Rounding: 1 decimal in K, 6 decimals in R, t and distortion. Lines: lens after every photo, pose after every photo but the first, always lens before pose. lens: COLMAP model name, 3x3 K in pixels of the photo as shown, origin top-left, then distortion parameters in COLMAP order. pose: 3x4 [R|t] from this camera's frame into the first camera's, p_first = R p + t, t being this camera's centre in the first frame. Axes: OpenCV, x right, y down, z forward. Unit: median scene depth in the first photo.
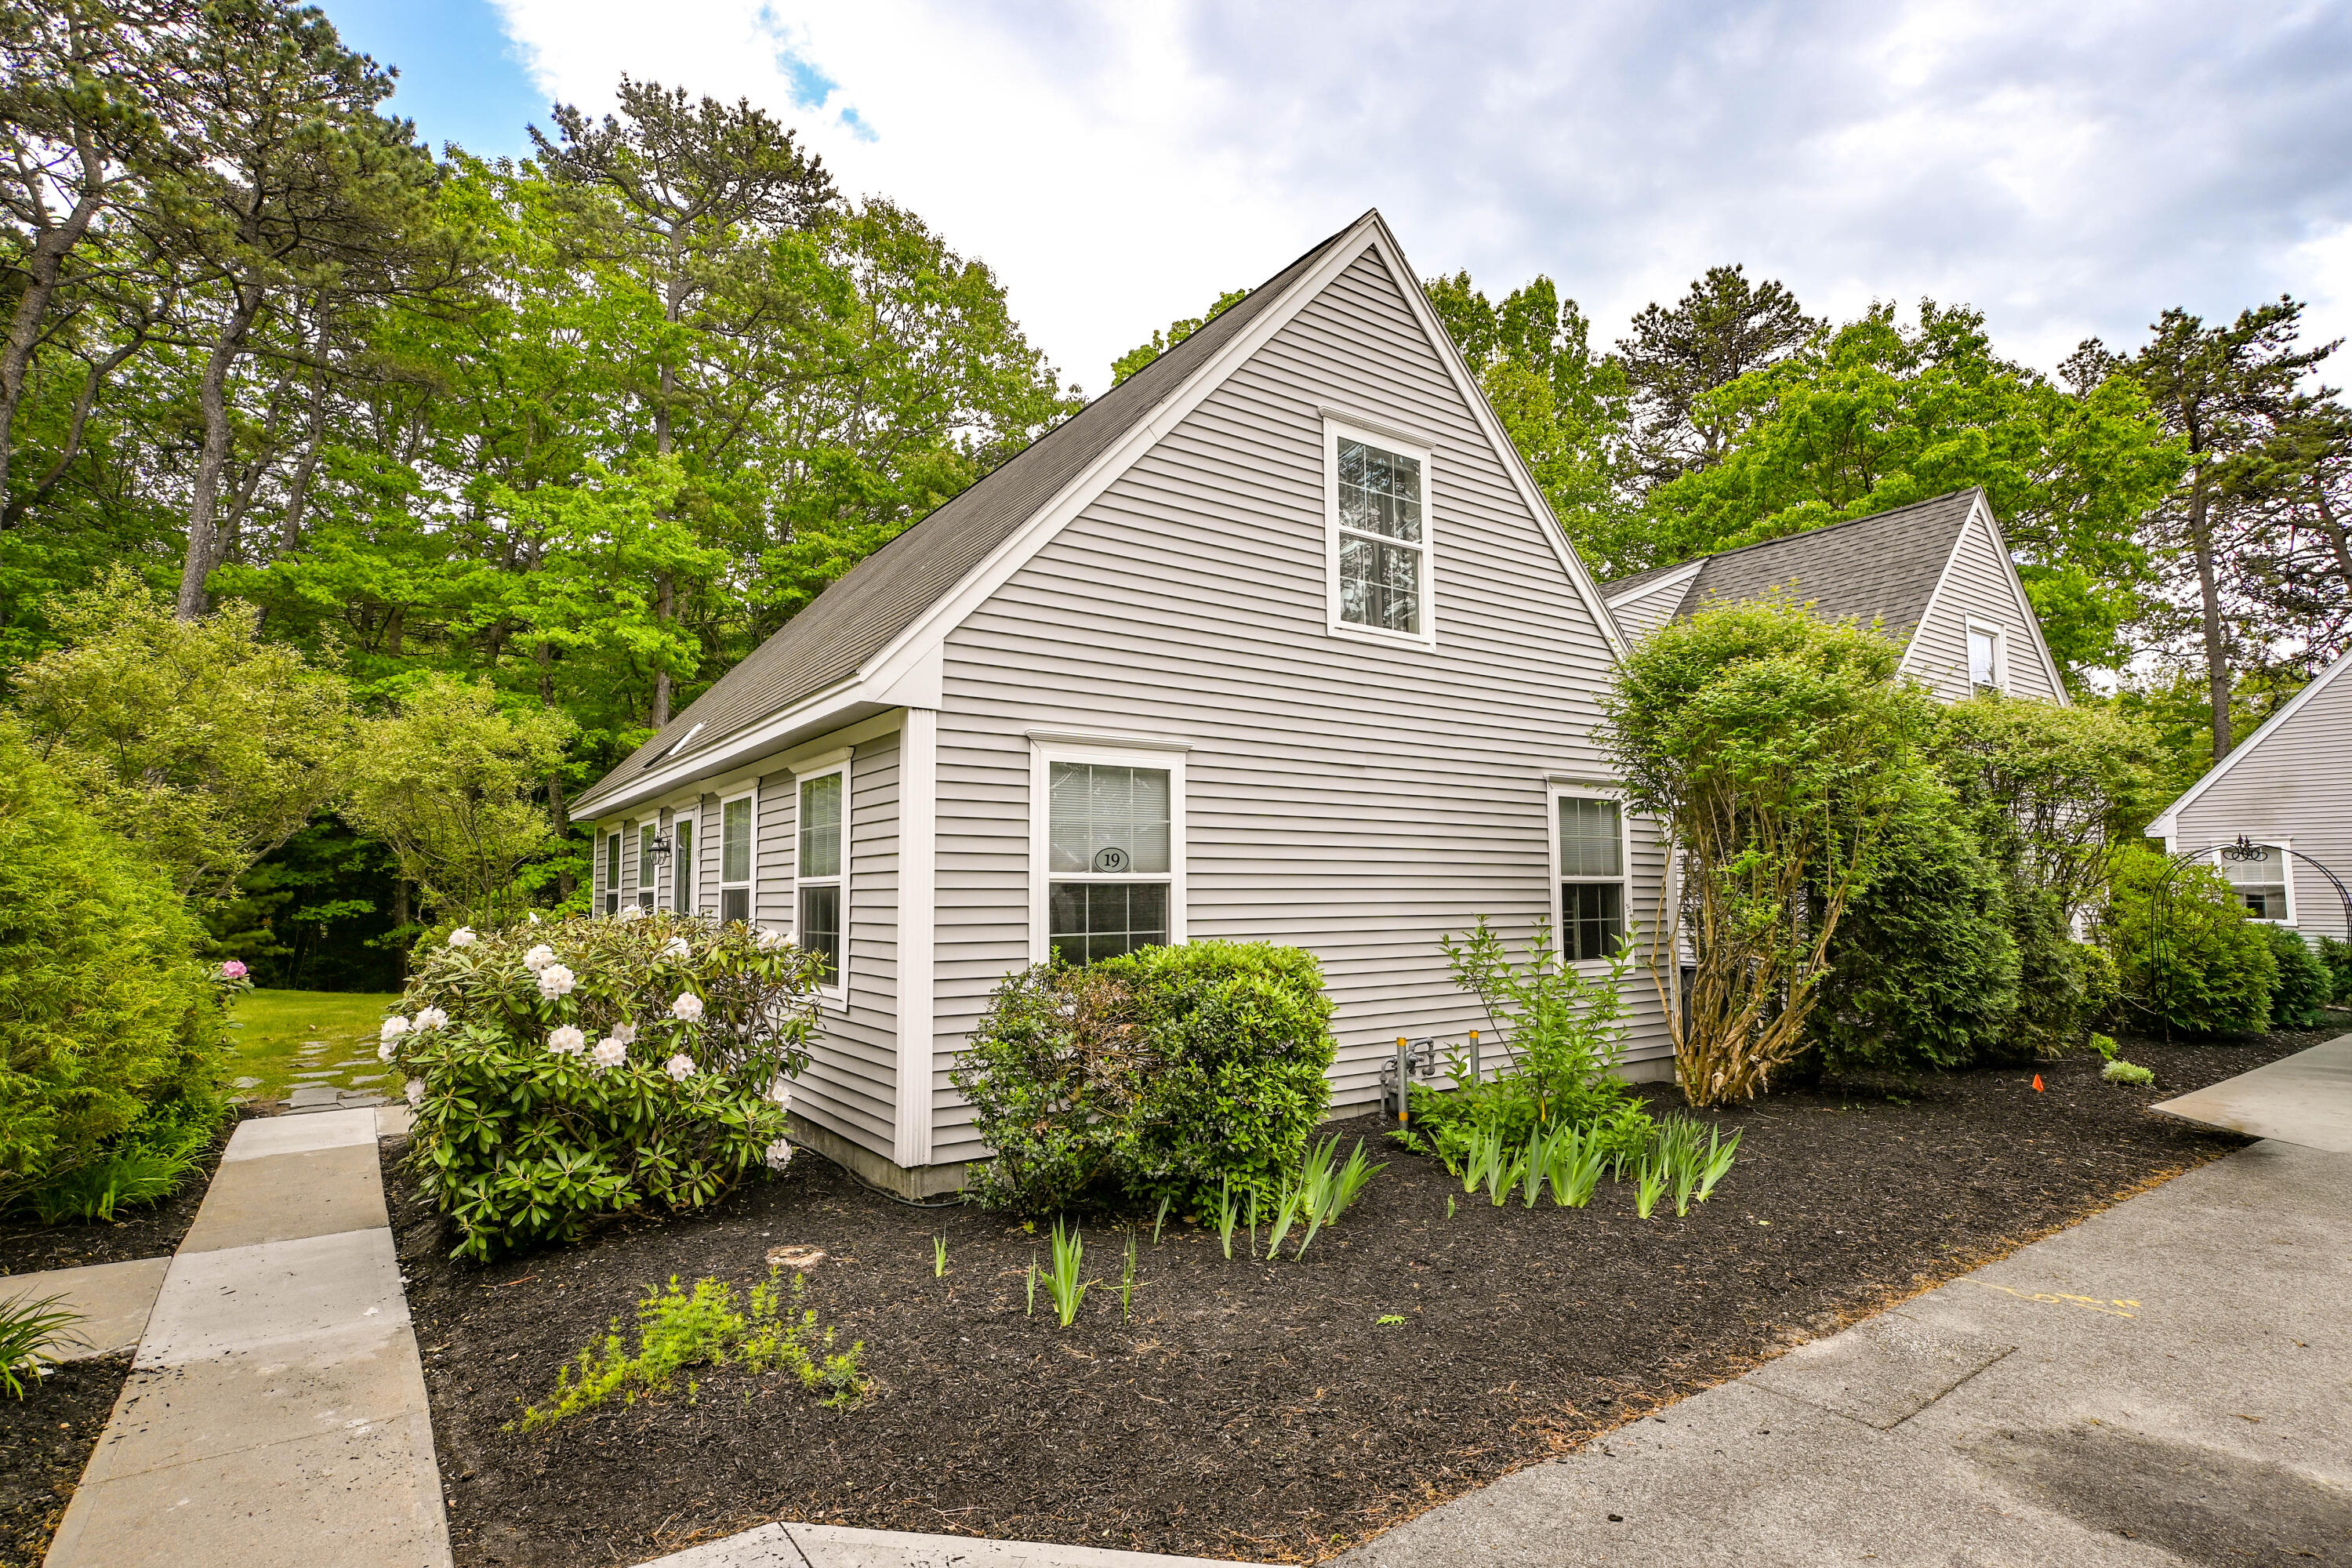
lens RADIAL K [[1159.2, 0, 1170.3], [0, 1159.2, 785.5], [0, 0, 1]] dist [-0.001044, 0.000472]
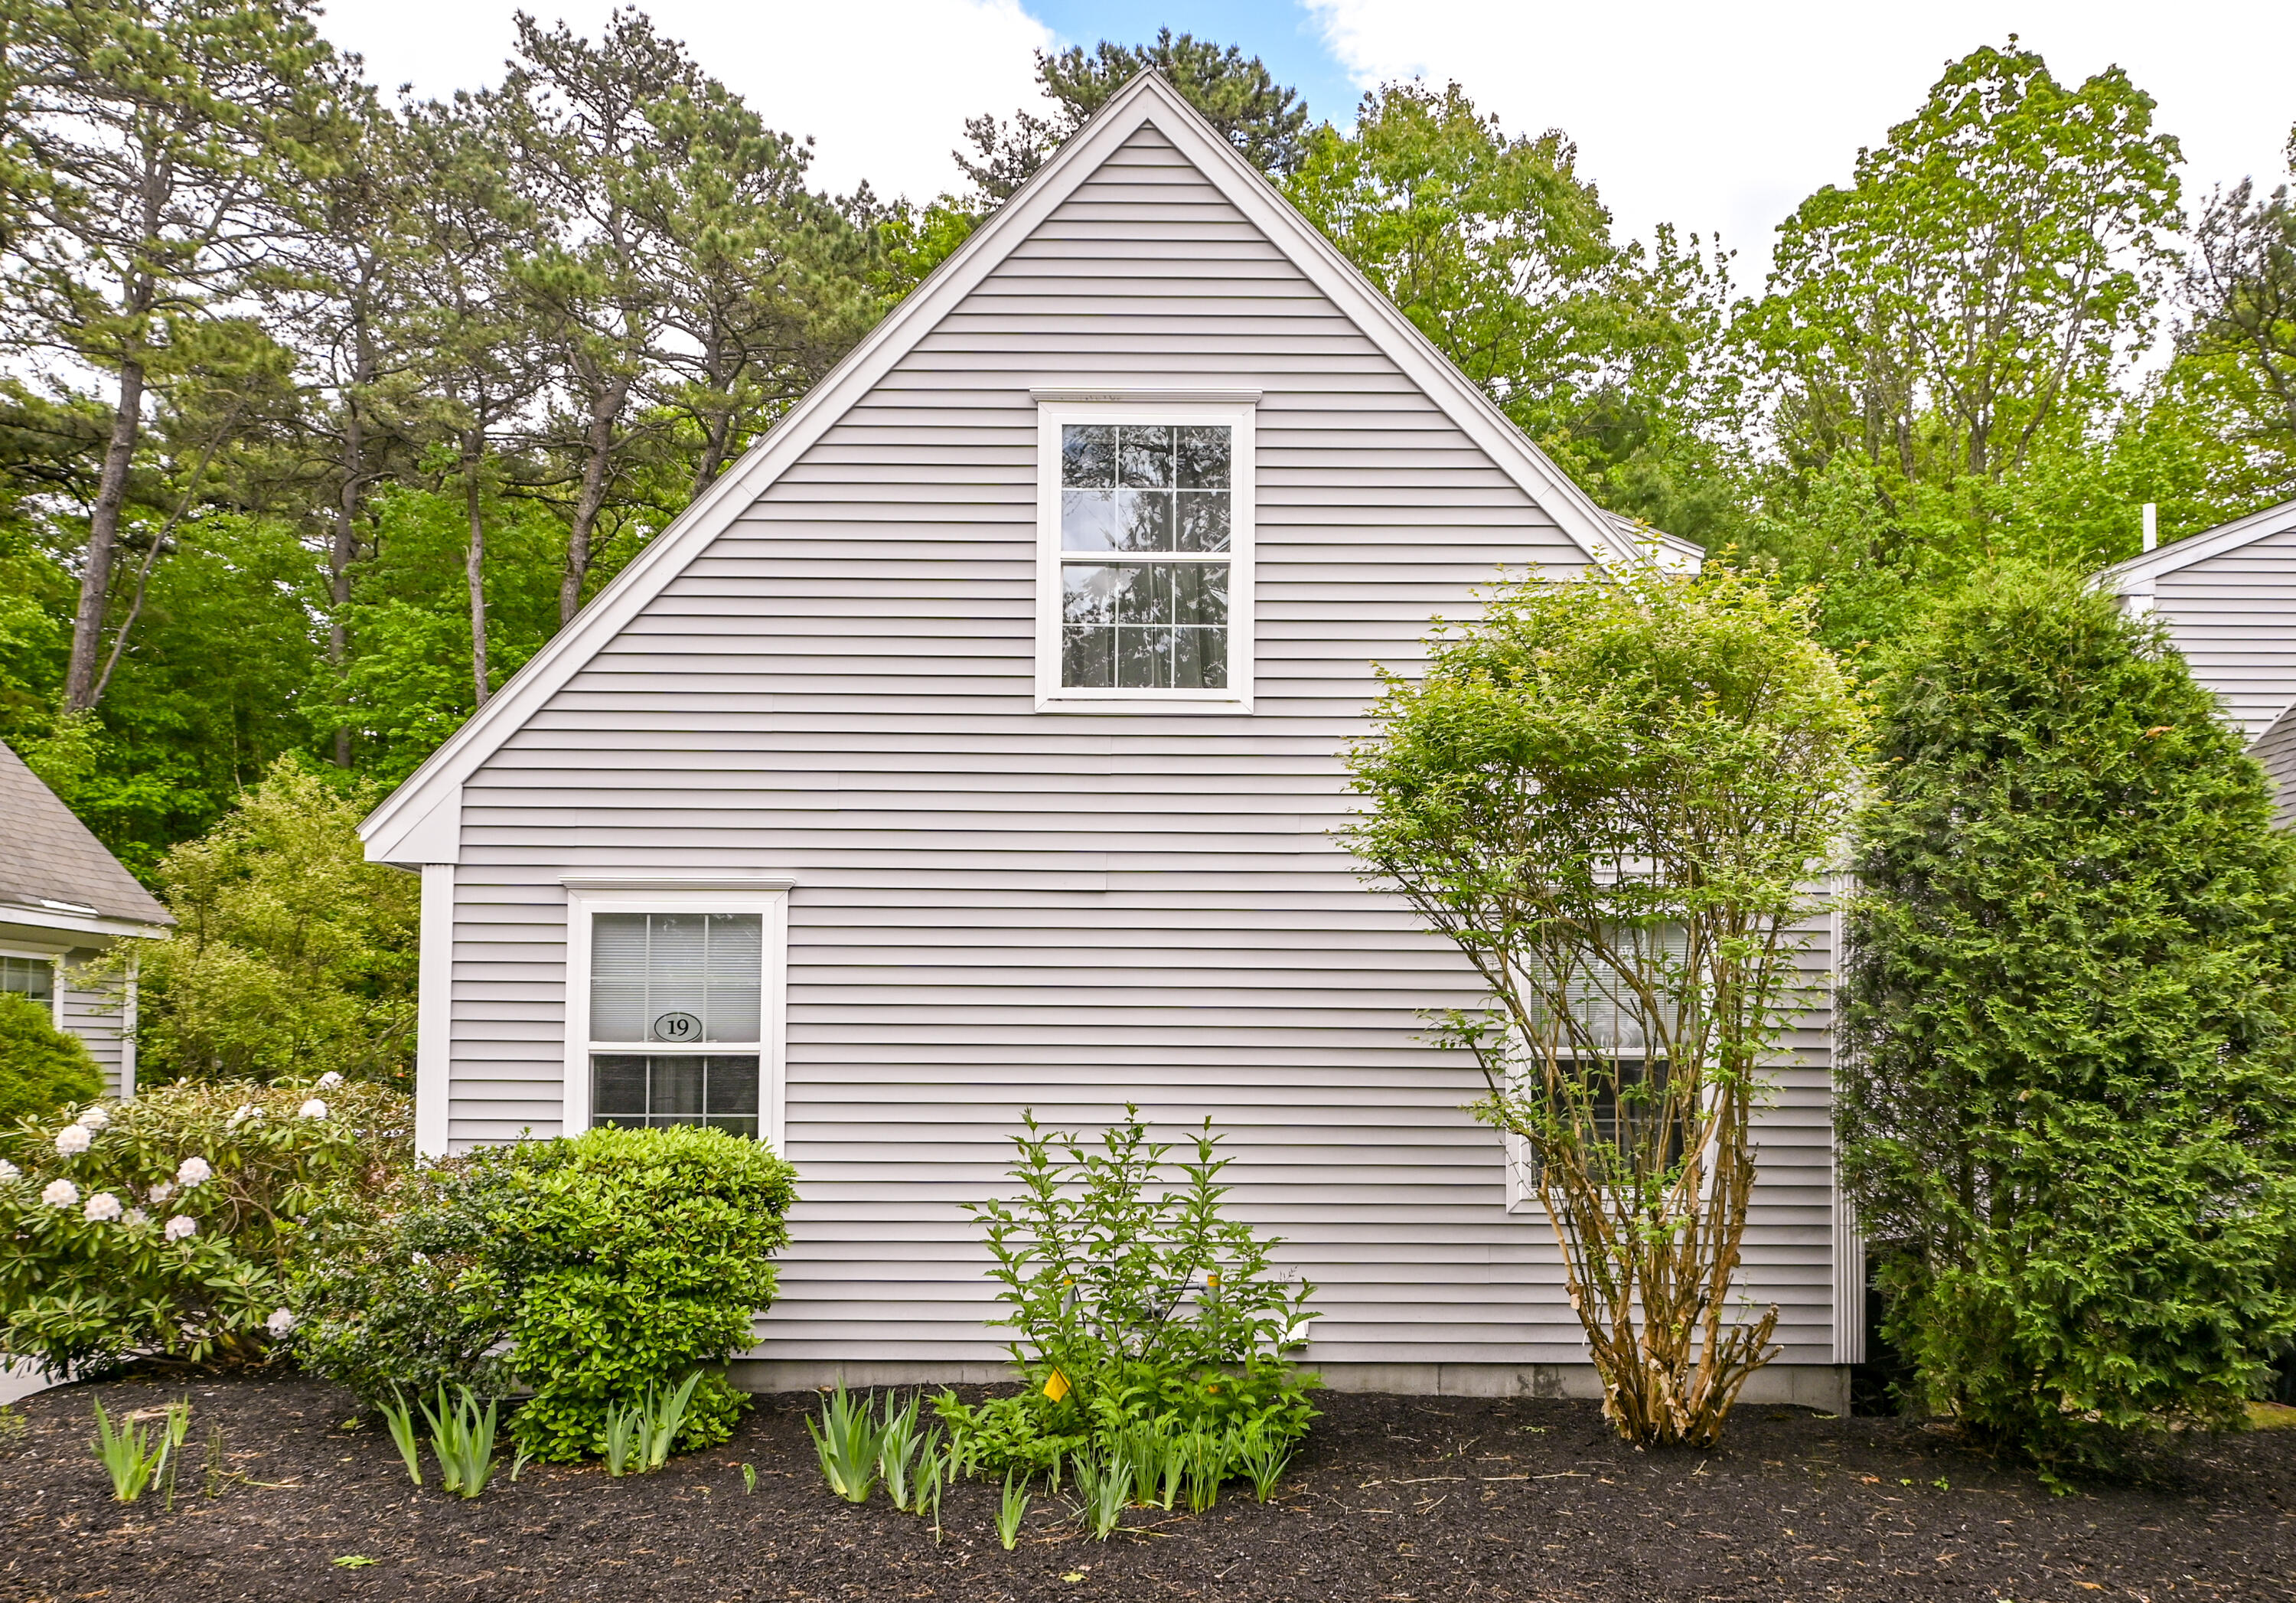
lens RADIAL K [[1656.3, 0, 1186.3], [0, 1656.3, 999.6], [0, 0, 1]] dist [-0.016630, 0.008227]
pose [[0.827189, -0.010216, -0.561830, 0.755836], [0.042269, 0.998133, 0.044084, 0.006369], [0.560331, -0.060214, 0.826077, 0.188008]]
